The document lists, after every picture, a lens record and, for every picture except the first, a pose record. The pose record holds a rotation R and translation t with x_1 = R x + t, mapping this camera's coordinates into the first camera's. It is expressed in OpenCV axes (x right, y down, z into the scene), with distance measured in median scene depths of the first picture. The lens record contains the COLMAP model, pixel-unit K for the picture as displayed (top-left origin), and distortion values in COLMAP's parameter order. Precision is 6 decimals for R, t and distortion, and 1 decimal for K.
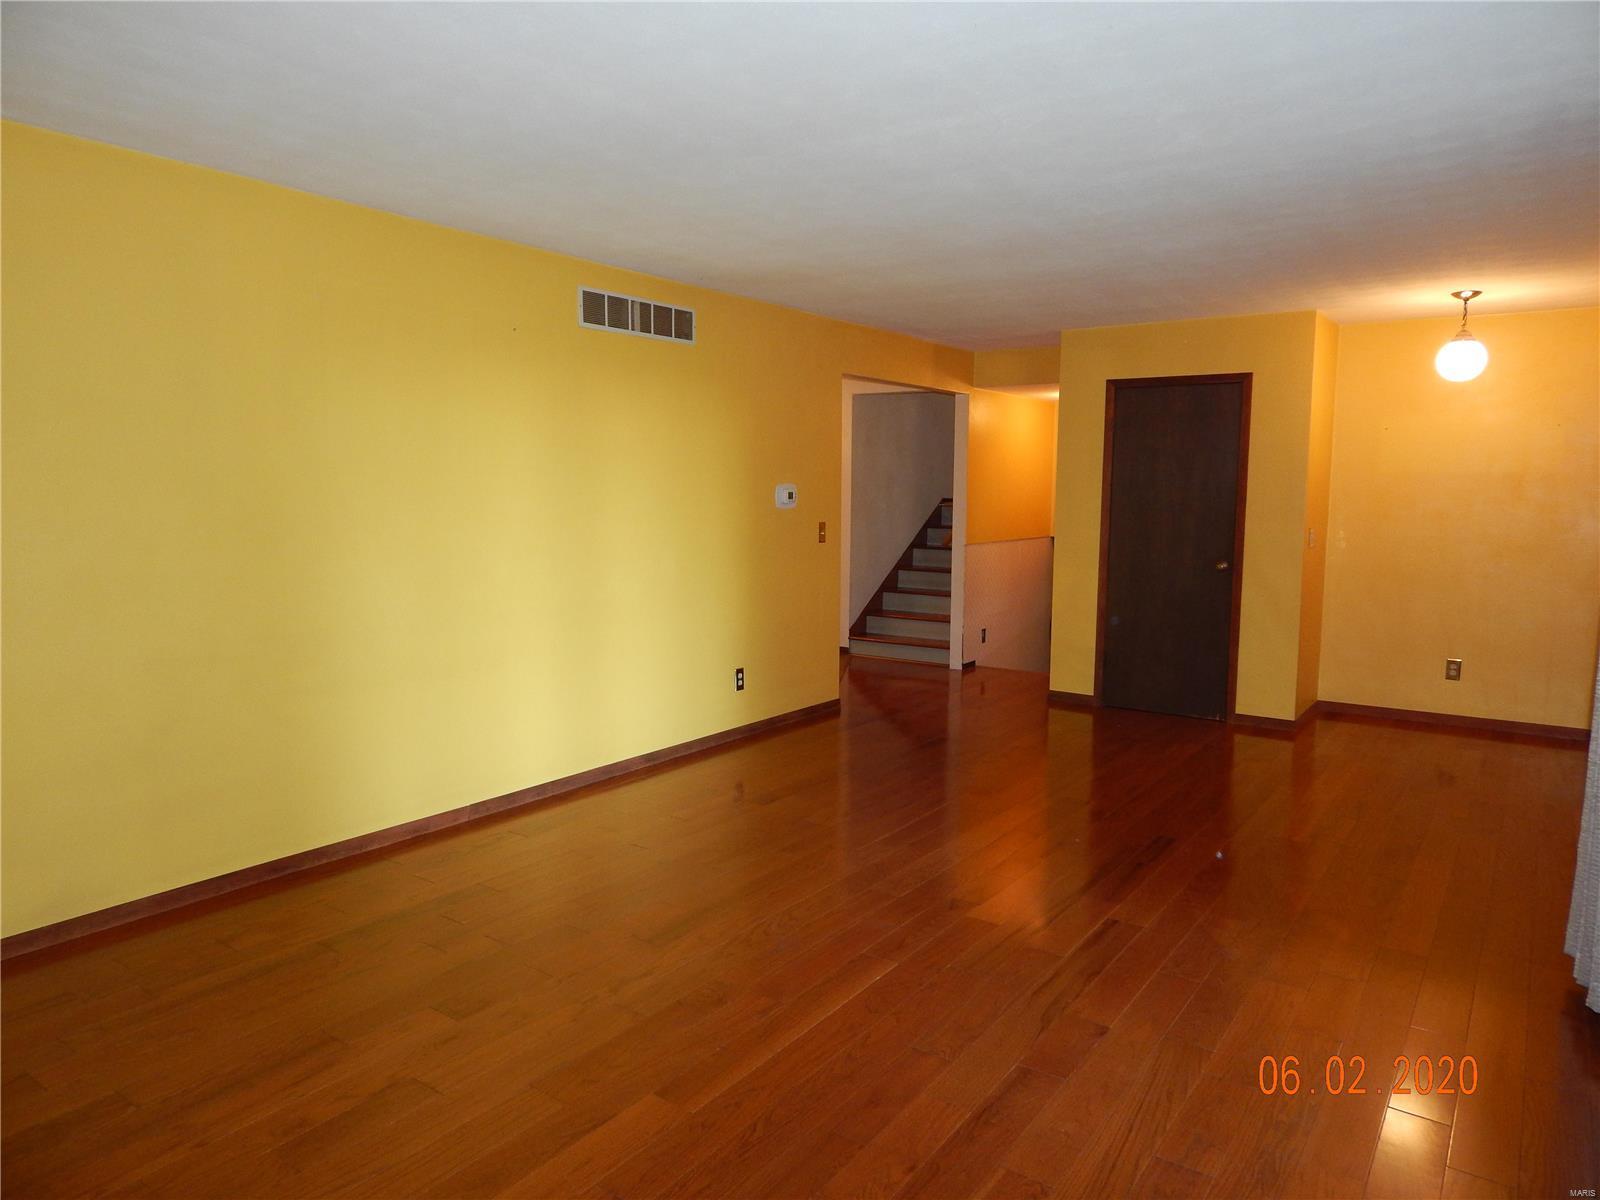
lens RADIAL K [[1053.8, 0, 804.6], [0, 1053.8, 598.8], [0, 0, 1]] dist [0.007059, -0.003647]
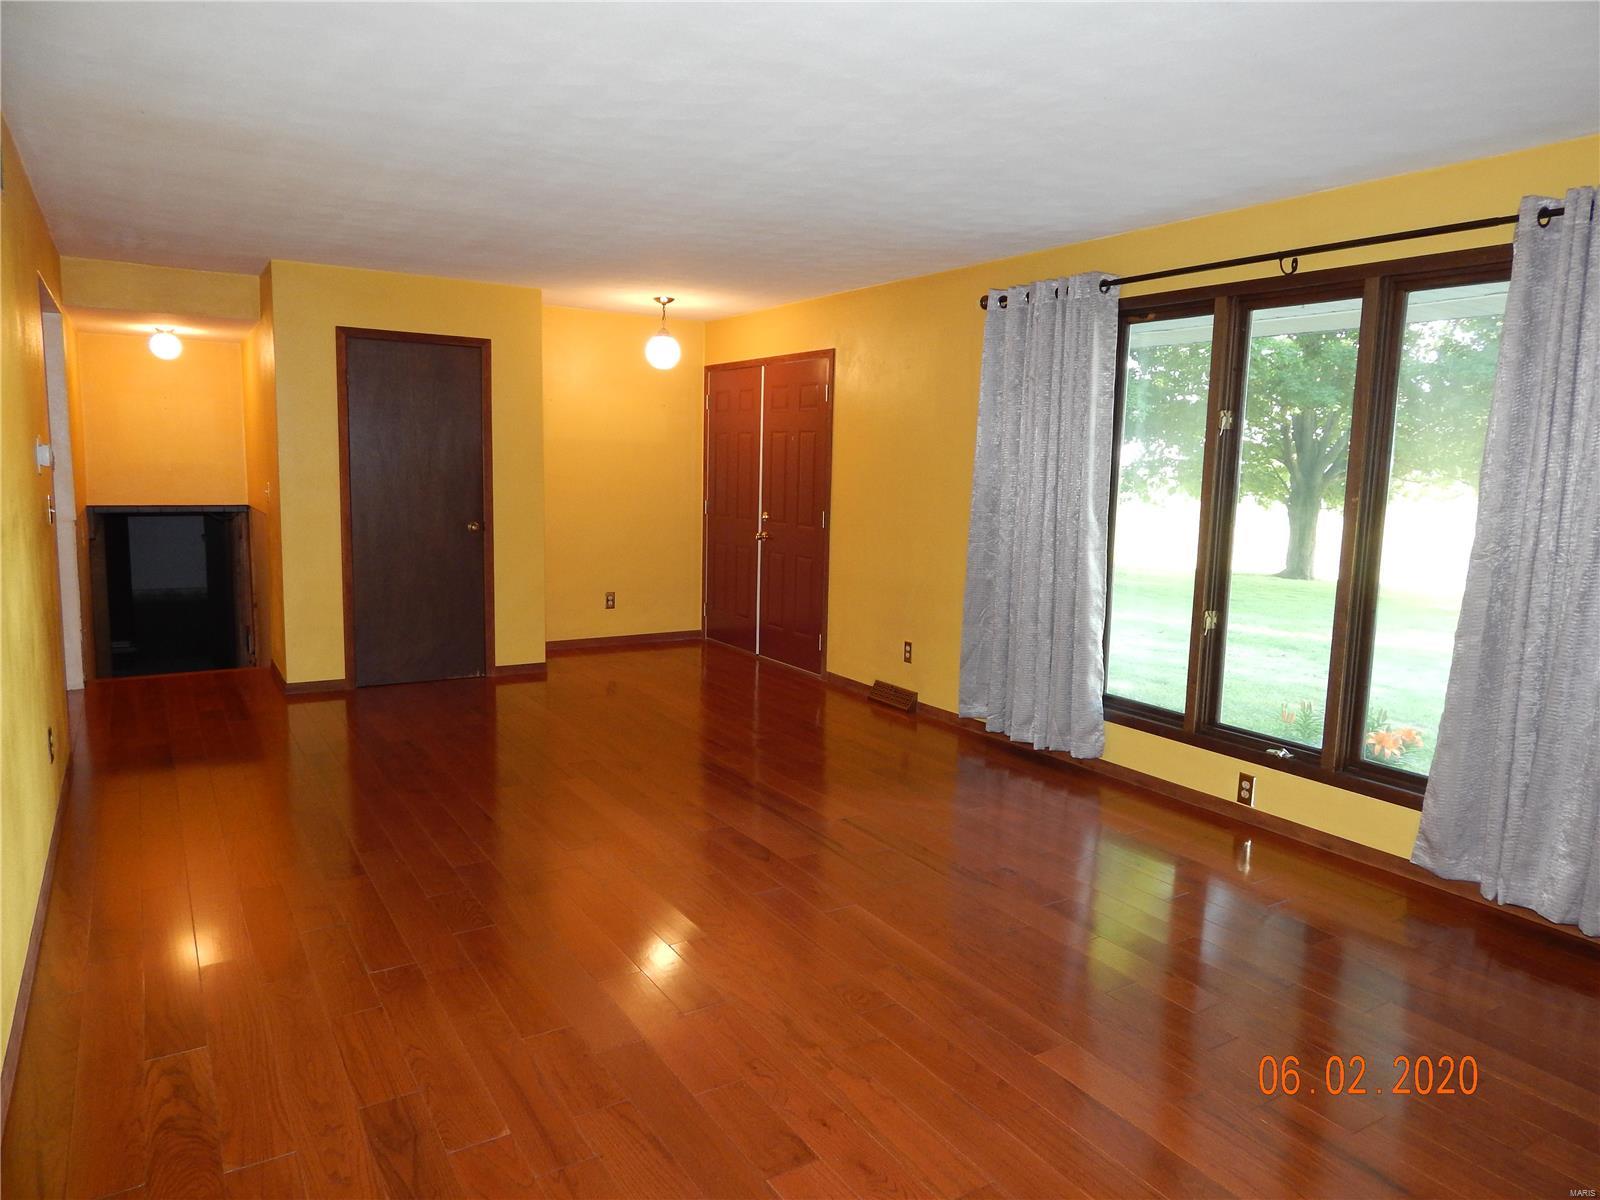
lens RADIAL K [[1053.8, 0, 806.7], [0, 1053.8, 604.8], [0, 0, 1]] dist [0.007059, -0.003647]
pose [[0.381135, -0.121550, 0.916494, -0.438192], [0.080744, 0.991908, 0.097974, -0.030867], [-0.920987, 0.036660, 0.387865, 0.314707]]
